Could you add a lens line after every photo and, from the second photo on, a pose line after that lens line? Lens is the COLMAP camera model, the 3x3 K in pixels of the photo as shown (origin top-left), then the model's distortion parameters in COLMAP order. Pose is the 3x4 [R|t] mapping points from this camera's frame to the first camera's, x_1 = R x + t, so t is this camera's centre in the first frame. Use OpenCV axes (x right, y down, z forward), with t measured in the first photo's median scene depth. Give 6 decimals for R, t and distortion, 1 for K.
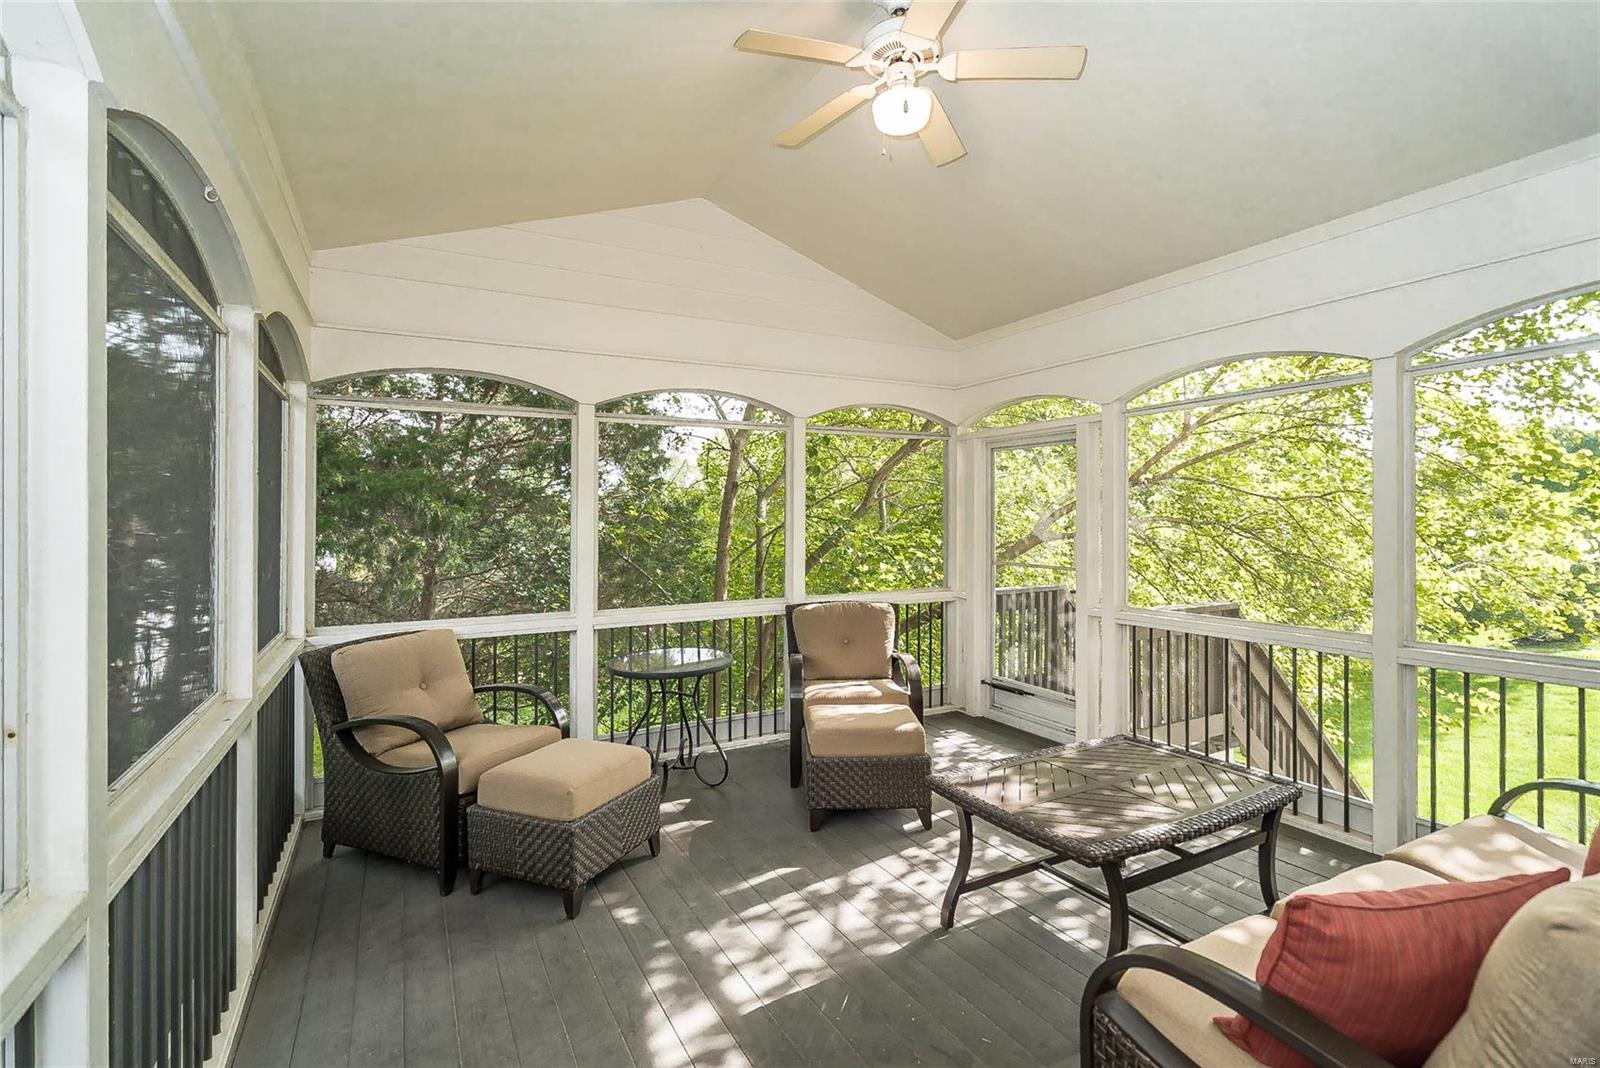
lens RADIAL K [[734.6, 0, 807.5], [0, 734.6, 526.1], [0, 0, 1]] dist [-0.005816, 0.001260]
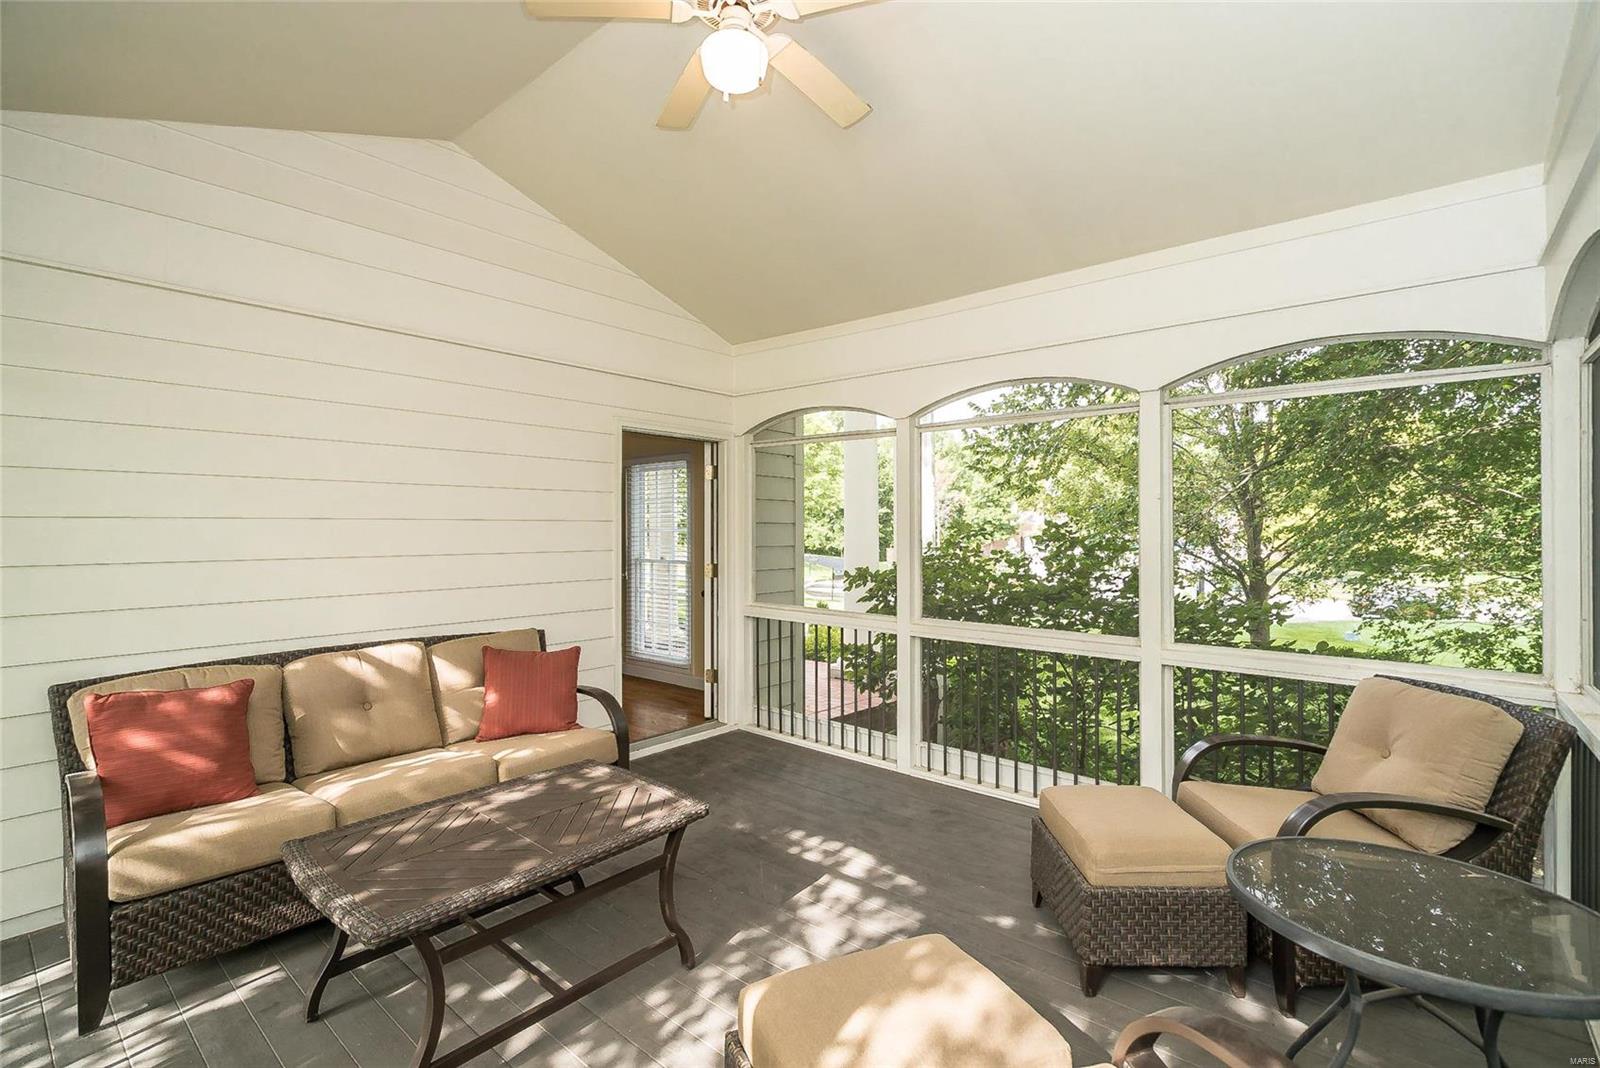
lens RADIAL K [[734.6, 0, 798.9], [0, 734.6, 531.8], [0, 0, 1]] dist [-0.005816, 0.001260]
pose [[-0.933754, 0.013285, -0.357670, 0.417867], [0.012857, 0.999911, 0.003574, -0.017051], [0.357685, -0.001261, -0.933841, 2.039526]]
